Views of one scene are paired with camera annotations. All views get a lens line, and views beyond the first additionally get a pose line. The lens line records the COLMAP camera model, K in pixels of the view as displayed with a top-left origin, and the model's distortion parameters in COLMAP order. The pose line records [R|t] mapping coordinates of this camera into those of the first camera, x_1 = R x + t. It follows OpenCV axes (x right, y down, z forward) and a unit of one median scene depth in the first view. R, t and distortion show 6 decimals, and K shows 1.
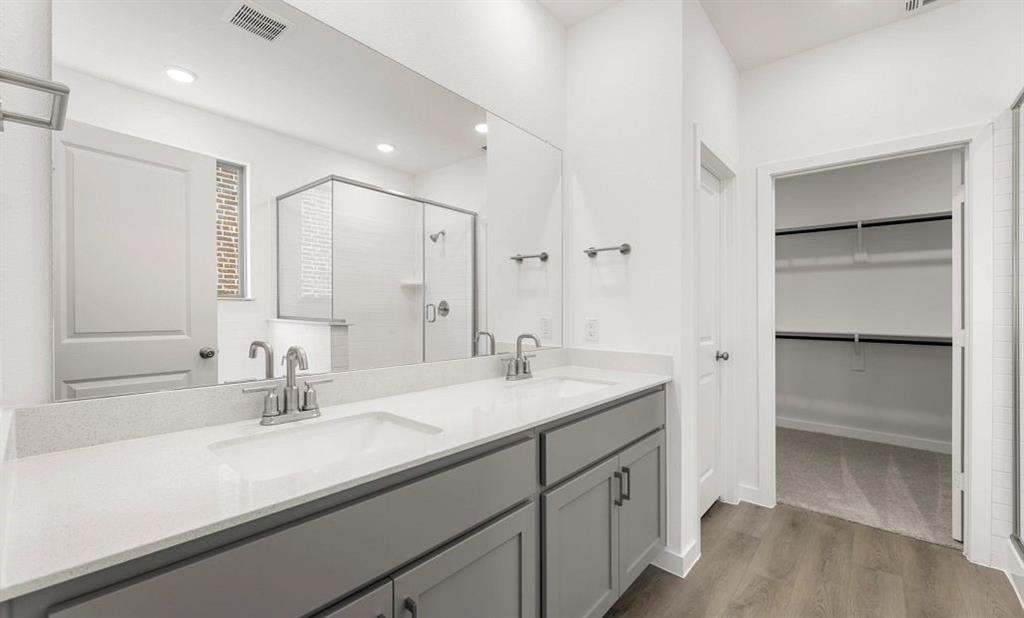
lens RADIAL K [[425.7, 0, 521.9], [0, 425.7, 298.2], [0, 0, 1]] dist [0.000760, 0.000046]
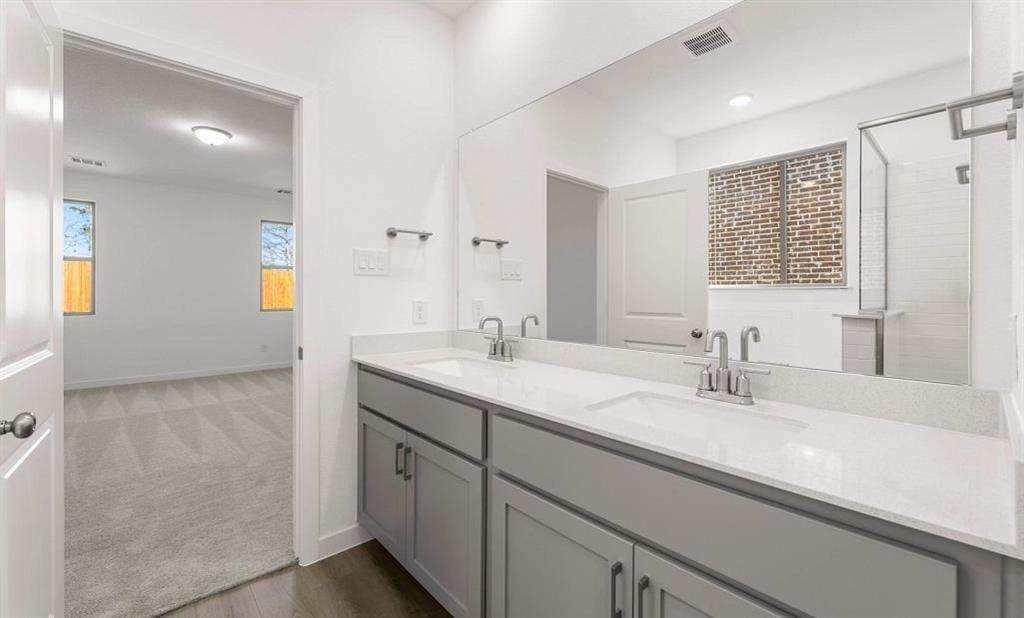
lens RADIAL K [[425.7, 0, 521.9], [0, 425.7, 298.2], [0, 0, 1]] dist [0.000760, 0.000046]
pose [[-0.111119, 0.007485, -0.993779, 0.886567], [0.030121, 0.999538, 0.004161, 0.020072], [0.993351, -0.029471, -0.111293, 0.960909]]
